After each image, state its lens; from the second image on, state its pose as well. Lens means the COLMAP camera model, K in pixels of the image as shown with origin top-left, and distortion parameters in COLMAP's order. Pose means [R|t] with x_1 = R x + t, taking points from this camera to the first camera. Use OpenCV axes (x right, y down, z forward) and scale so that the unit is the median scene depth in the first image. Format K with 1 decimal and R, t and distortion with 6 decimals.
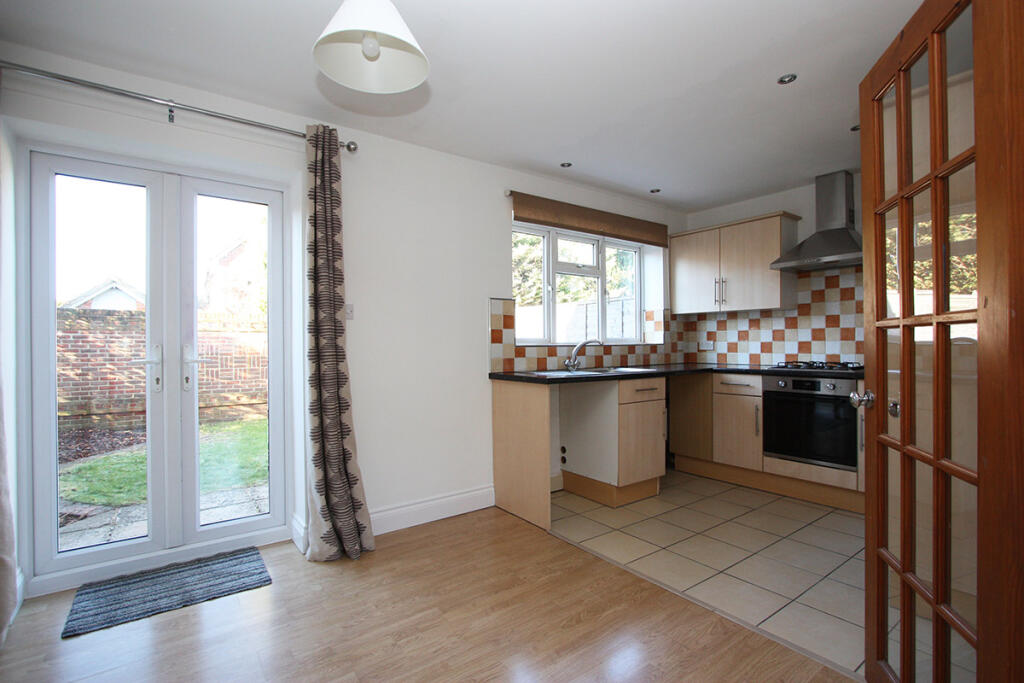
lens RADIAL K [[478.8, 0, 512.5], [0, 478.8, 343.4], [0, 0, 1]] dist [-0.005634, -0.000664]
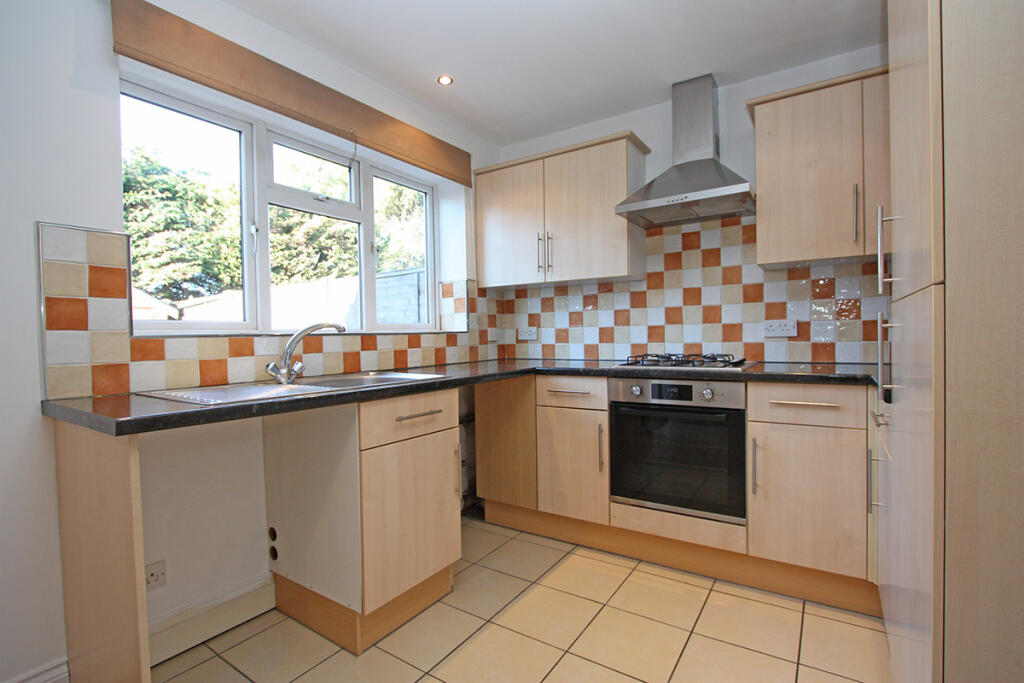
lens RADIAL K [[478.8, 0, 510.3], [0, 478.8, 341.8], [0, 0, 1]] dist [-0.005634, -0.000664]
pose [[0.943324, -0.015920, 0.331492, 0.179449], [0.012781, 0.999850, 0.011647, 0.009227], [-0.331628, -0.006750, 0.943386, 0.418836]]
